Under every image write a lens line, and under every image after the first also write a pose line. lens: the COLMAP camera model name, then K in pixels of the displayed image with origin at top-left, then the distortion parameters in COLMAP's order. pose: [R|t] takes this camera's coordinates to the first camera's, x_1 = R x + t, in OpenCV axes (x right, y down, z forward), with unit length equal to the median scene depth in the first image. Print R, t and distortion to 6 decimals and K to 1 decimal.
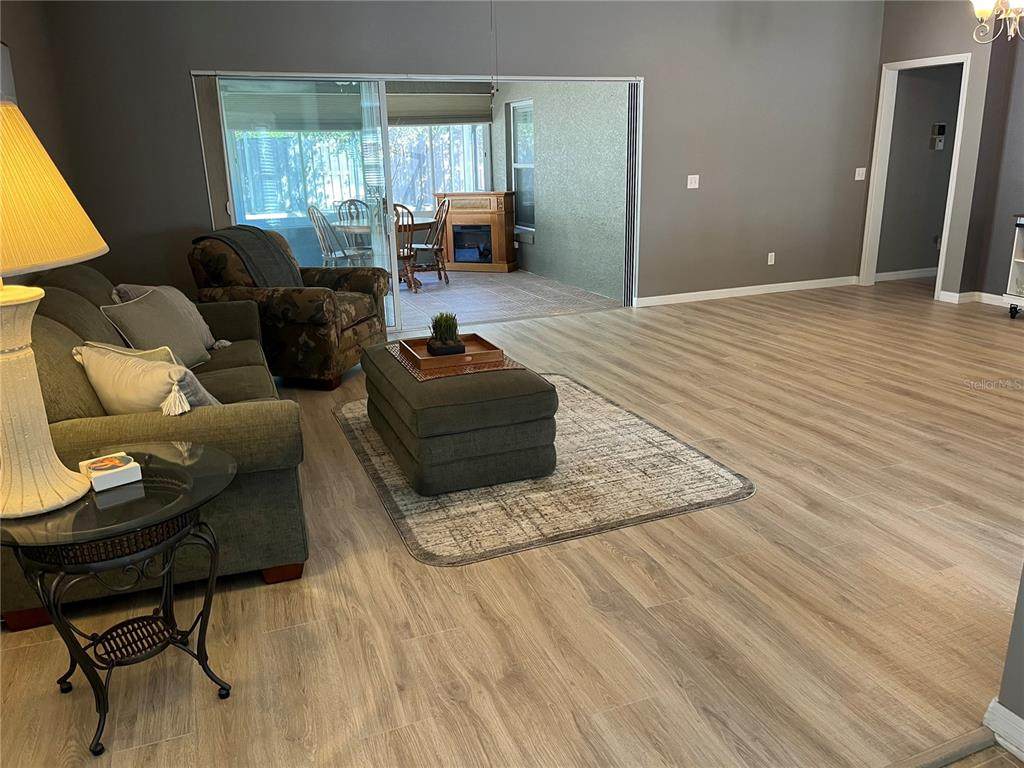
lens RADIAL K [[776.1, 0, 512.0], [0, 776.1, 384.0], [0, 0, 1]] dist [0.077251, -0.109568]
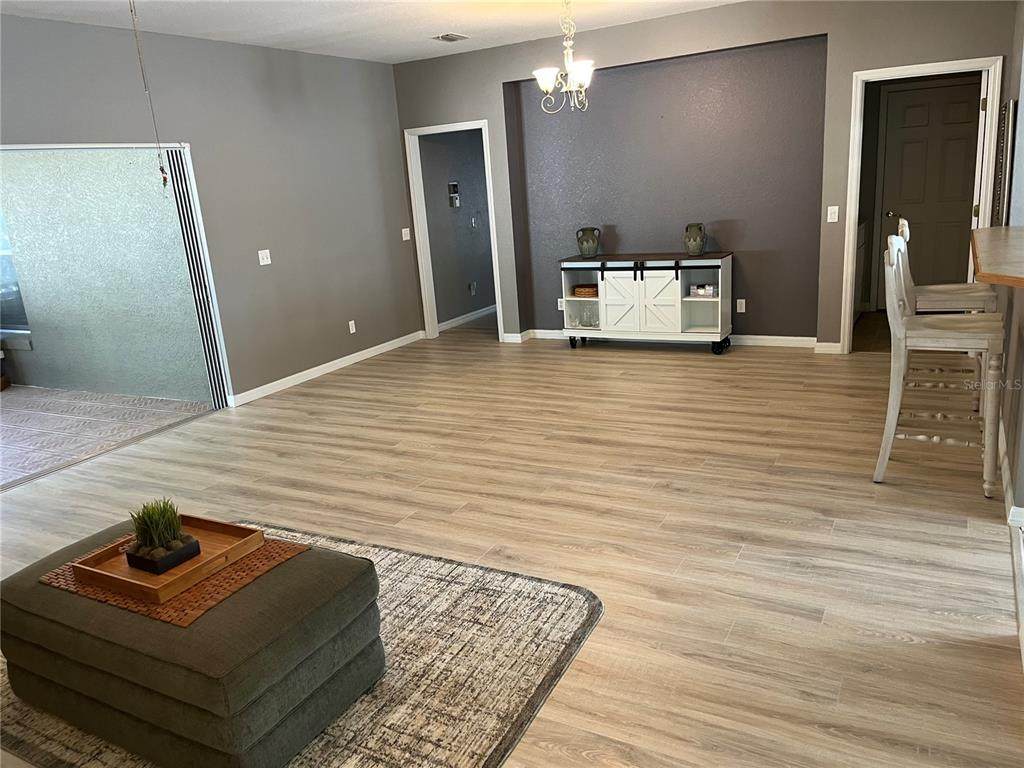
lens RADIAL K [[776.1, 0, 512.0], [0, 776.1, 384.0], [0, 0, 1]] dist [0.077251, -0.109568]
pose [[0.766247, -0.198202, 0.611213, -0.182861], [0.236817, 0.971385, 0.018111, -0.097985], [-0.597314, 0.130868, 0.791259, 0.210393]]
